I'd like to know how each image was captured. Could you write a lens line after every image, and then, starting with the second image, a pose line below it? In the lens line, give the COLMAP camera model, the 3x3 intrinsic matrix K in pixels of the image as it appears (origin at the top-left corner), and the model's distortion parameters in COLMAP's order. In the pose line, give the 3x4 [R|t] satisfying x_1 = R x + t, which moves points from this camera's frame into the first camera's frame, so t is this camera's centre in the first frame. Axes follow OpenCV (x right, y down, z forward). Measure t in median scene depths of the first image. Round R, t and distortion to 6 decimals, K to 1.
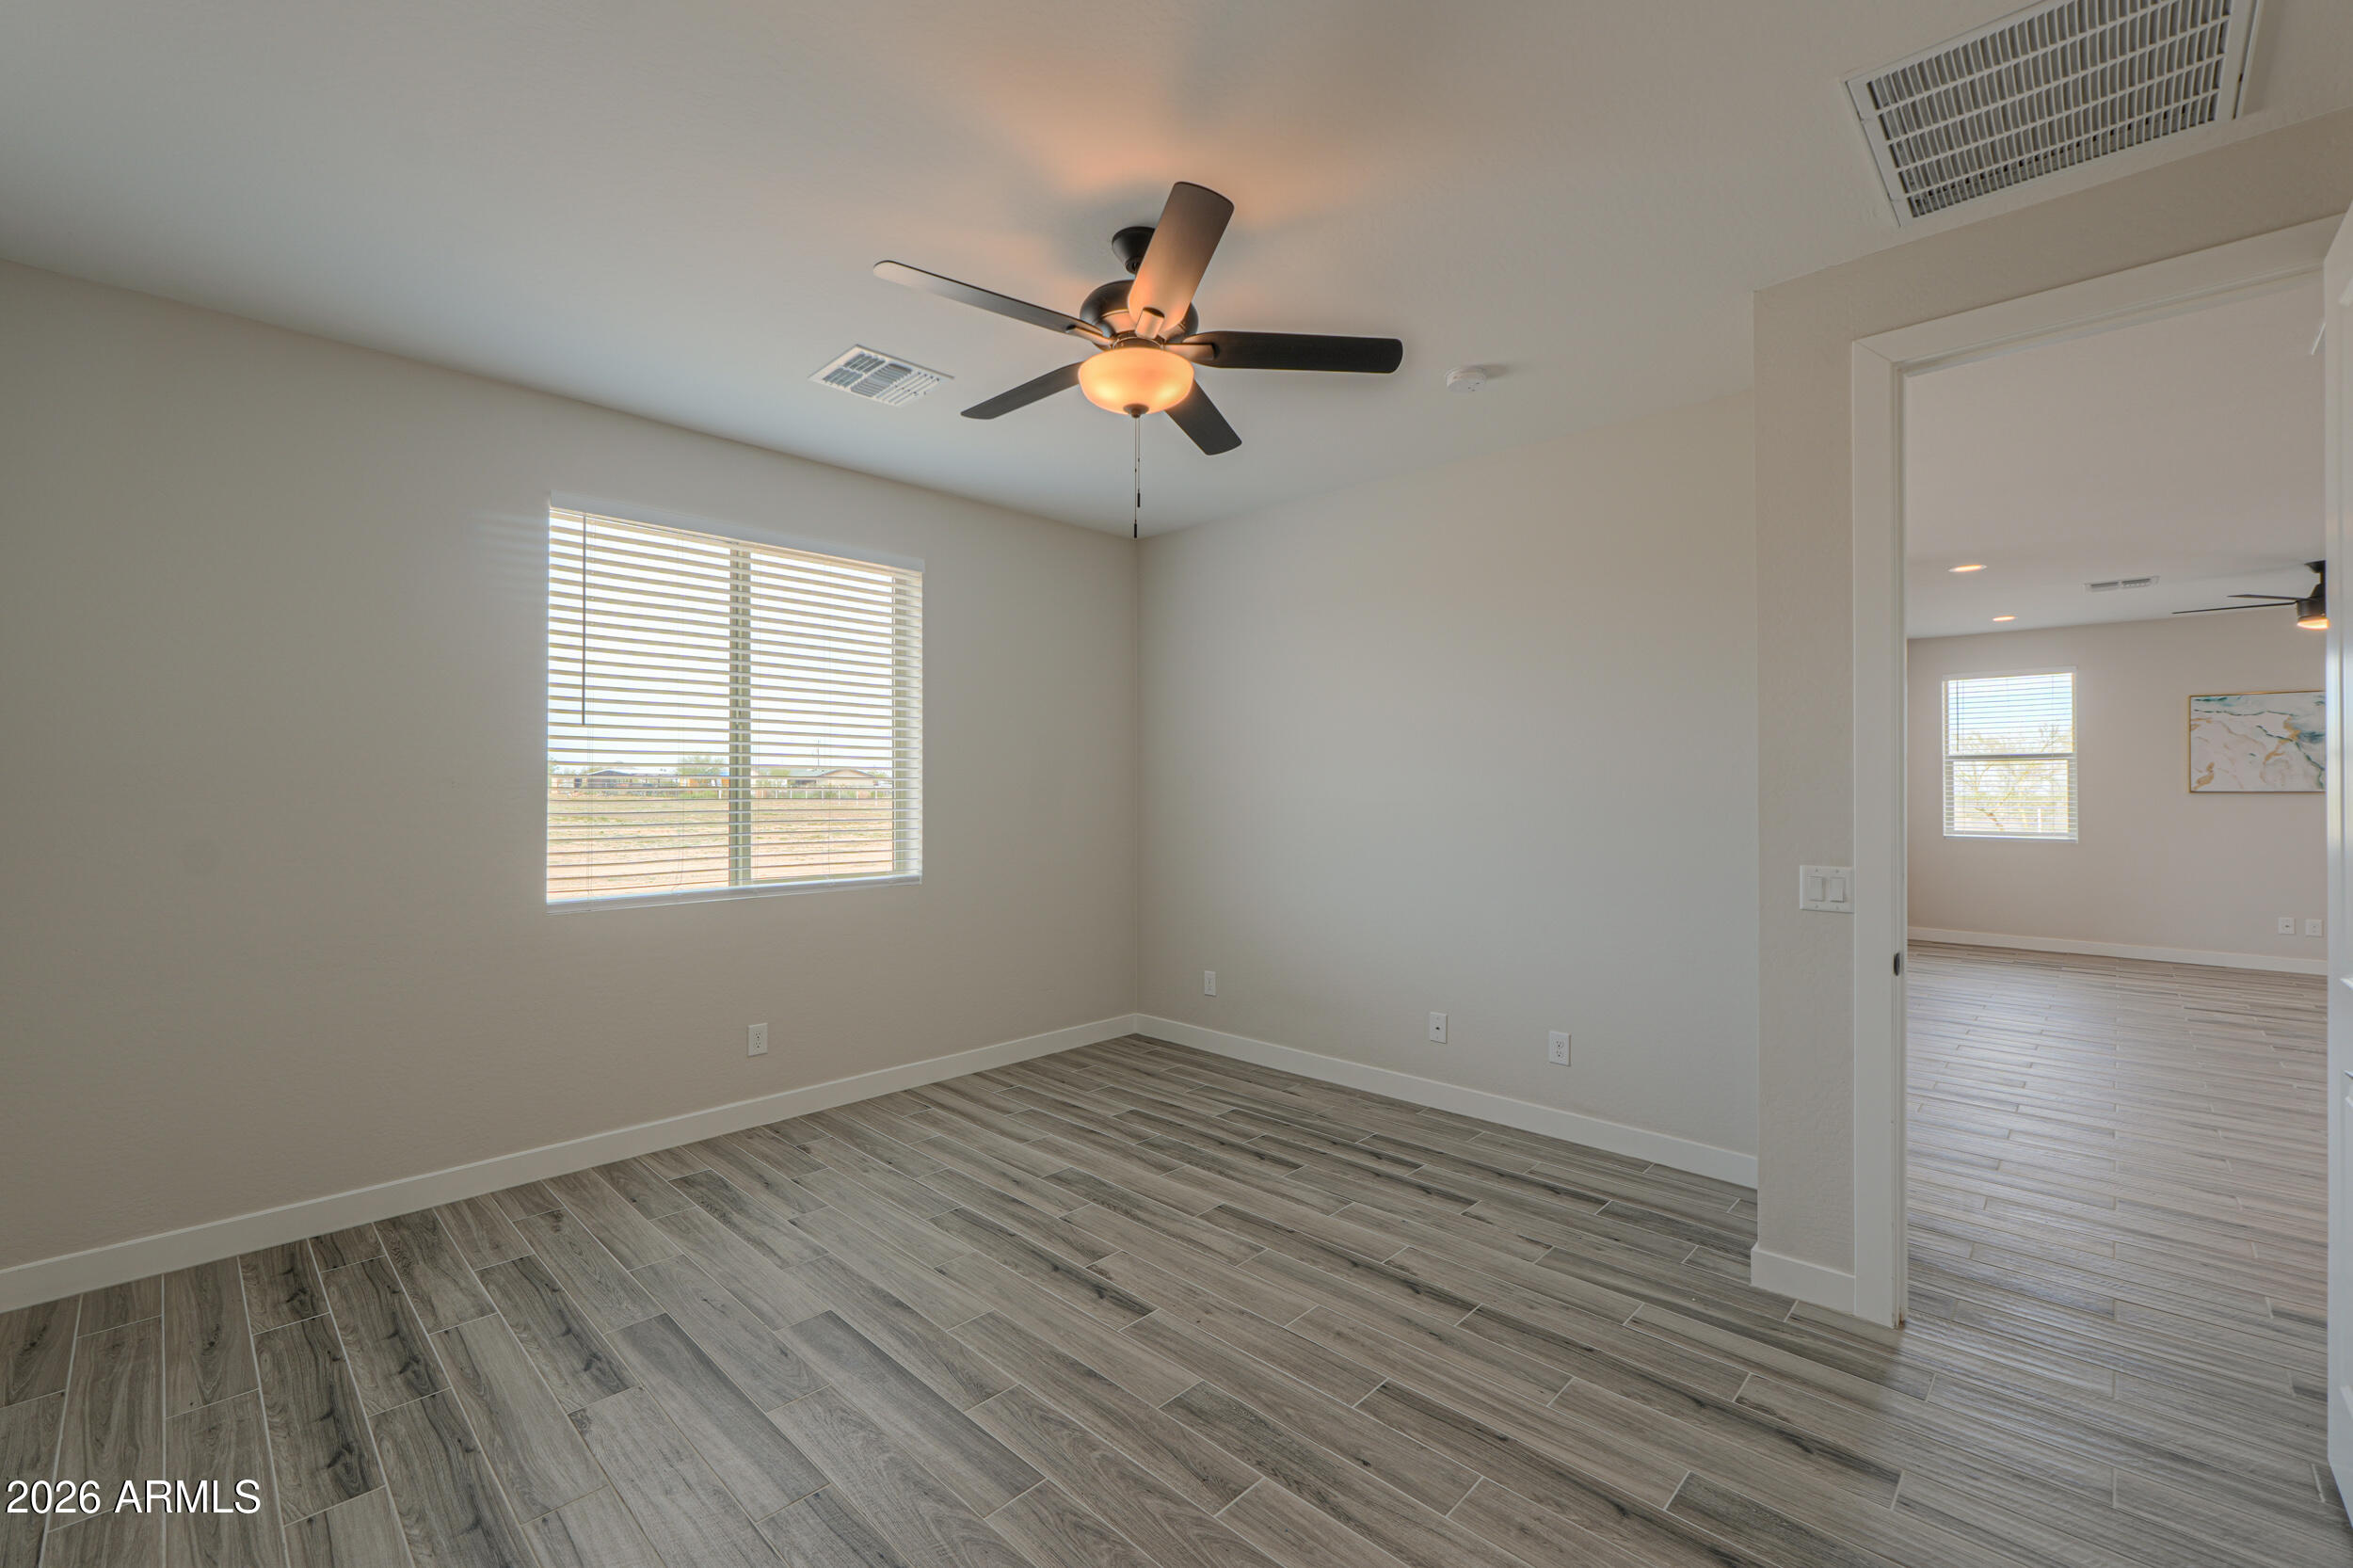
lens RADIAL K [[987.2, 0, 1181.5], [0, 987.2, 783.2], [0, 0, 1]] dist [-0.005136, 0.001152]
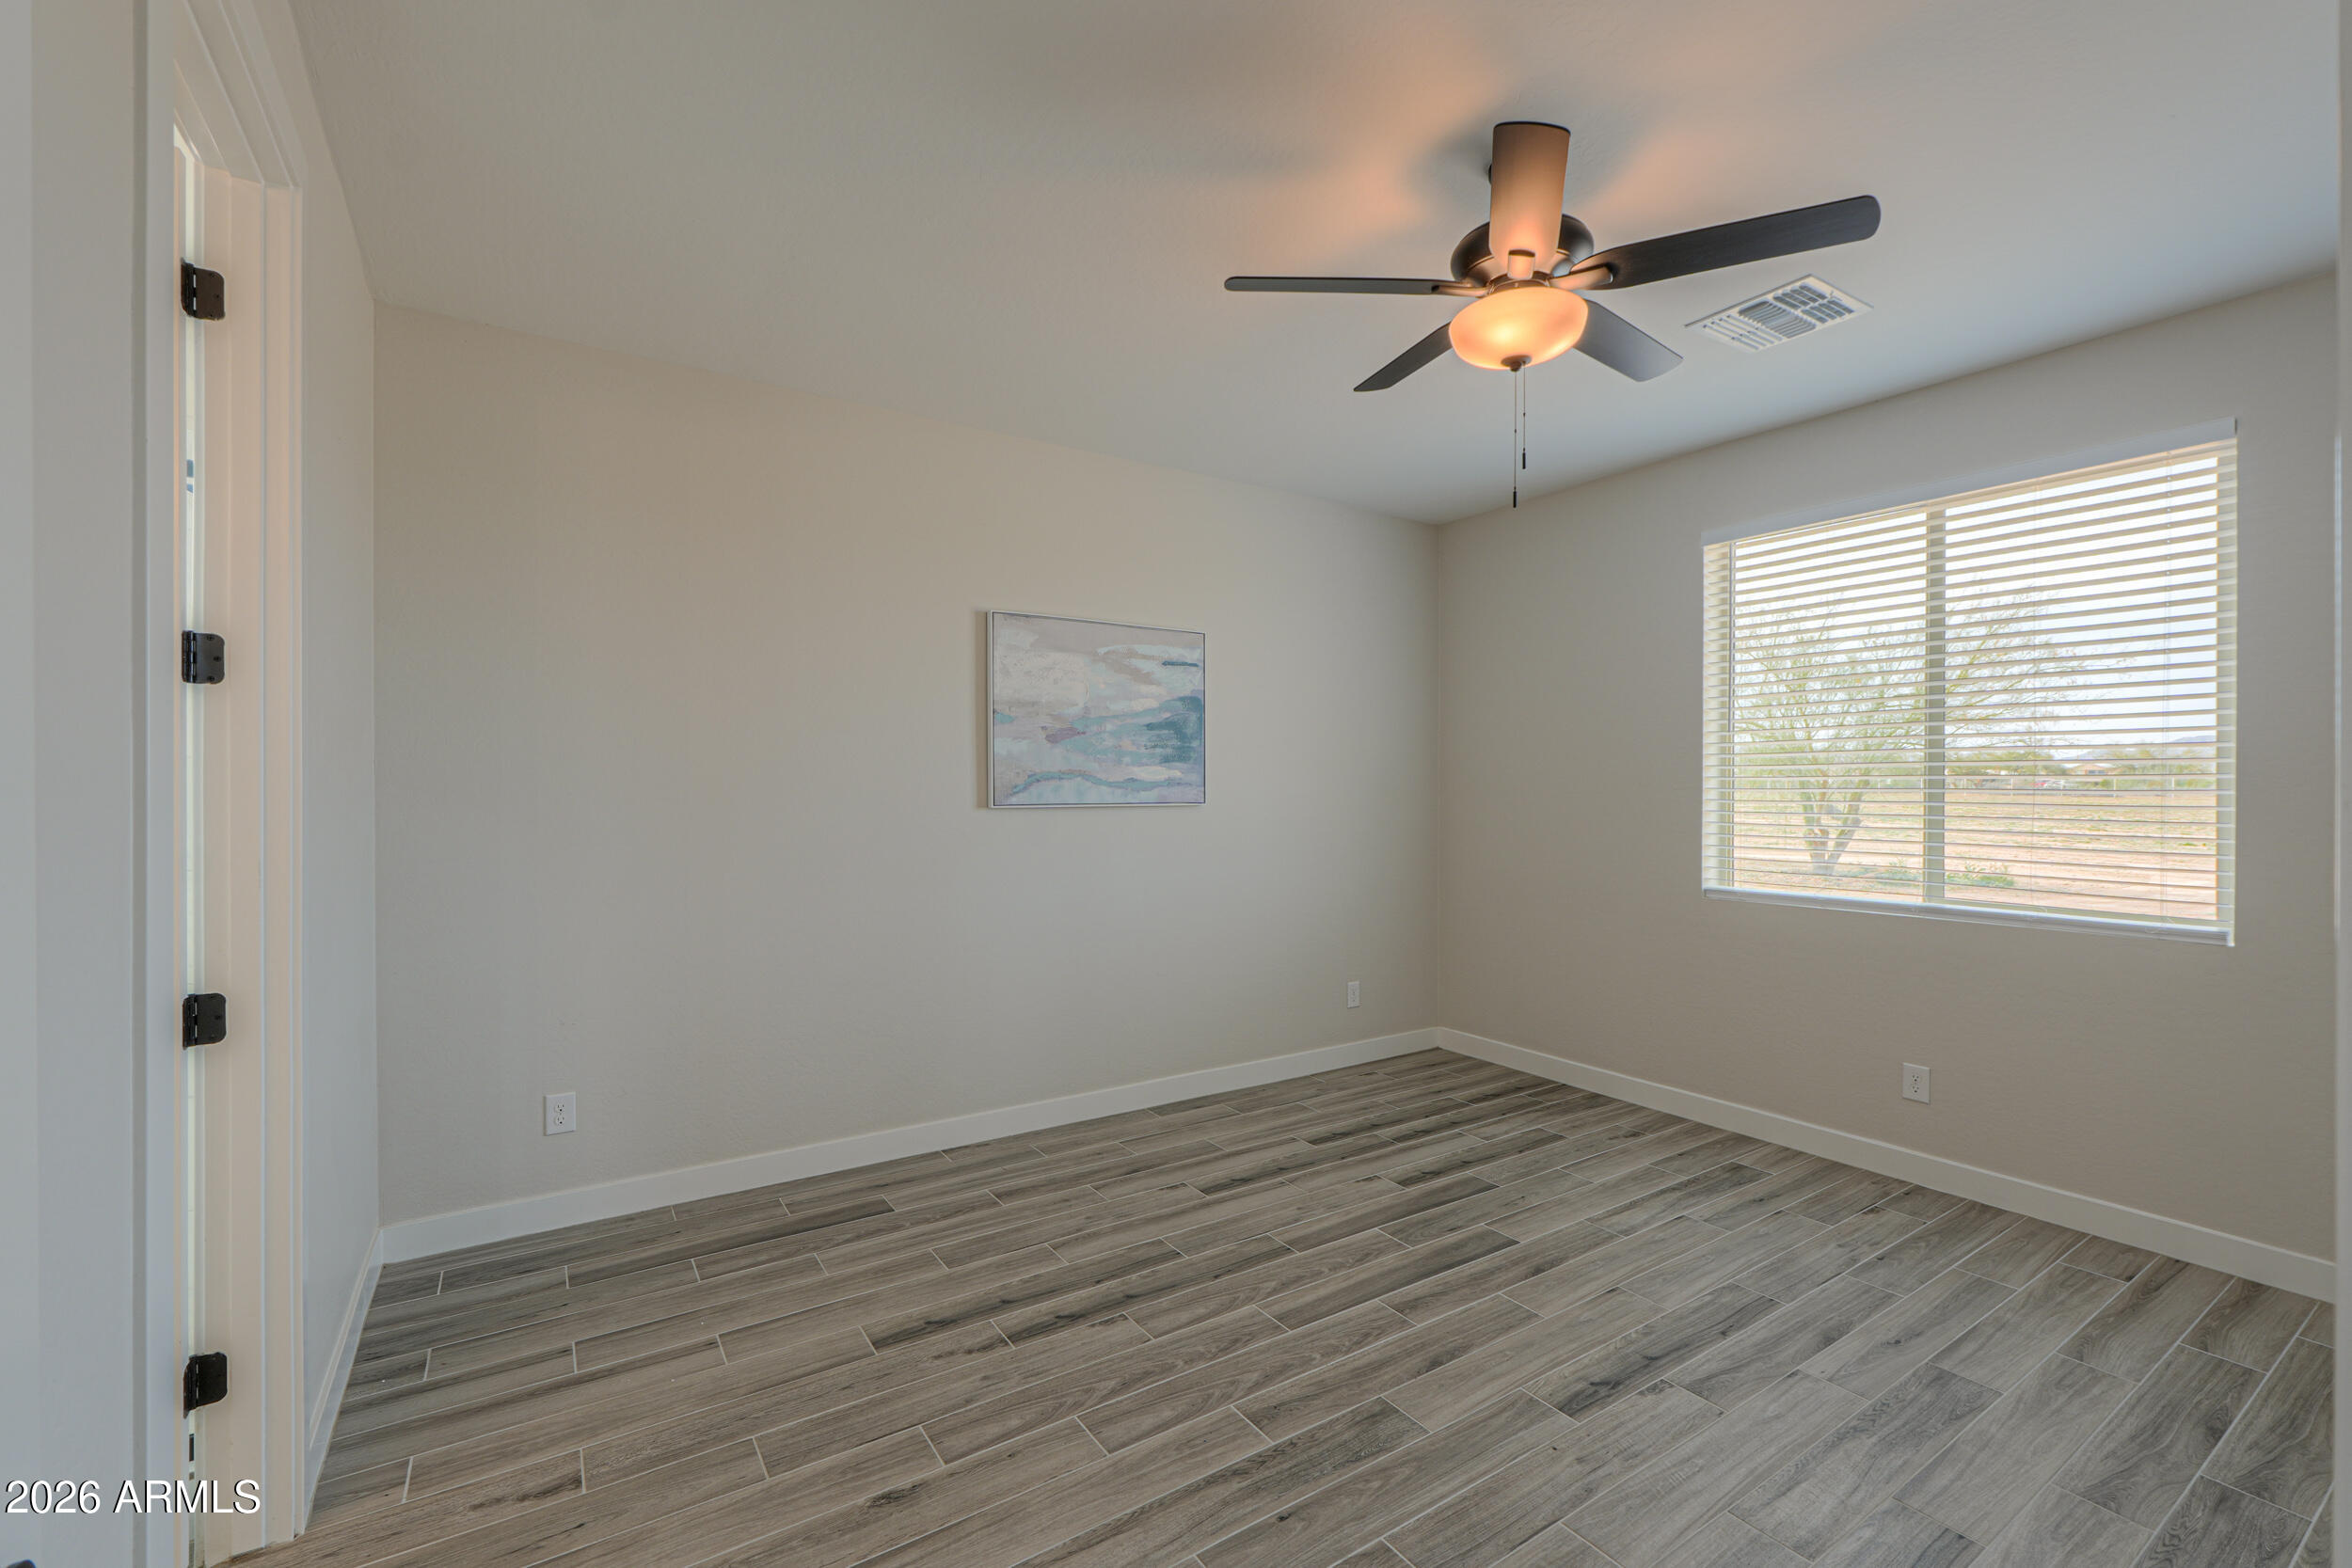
lens RADIAL K [[986.7, 0, 1135.1], [0, 986.7, 784.7], [0, 0, 1]] dist [-0.005136, 0.001152]
pose [[-0.238382, 0.000803, -0.971171, 0.714796], [-0.003663, 0.999992, 0.001726, 0.003417], [0.971164, 0.003969, -0.238377, 0.696767]]
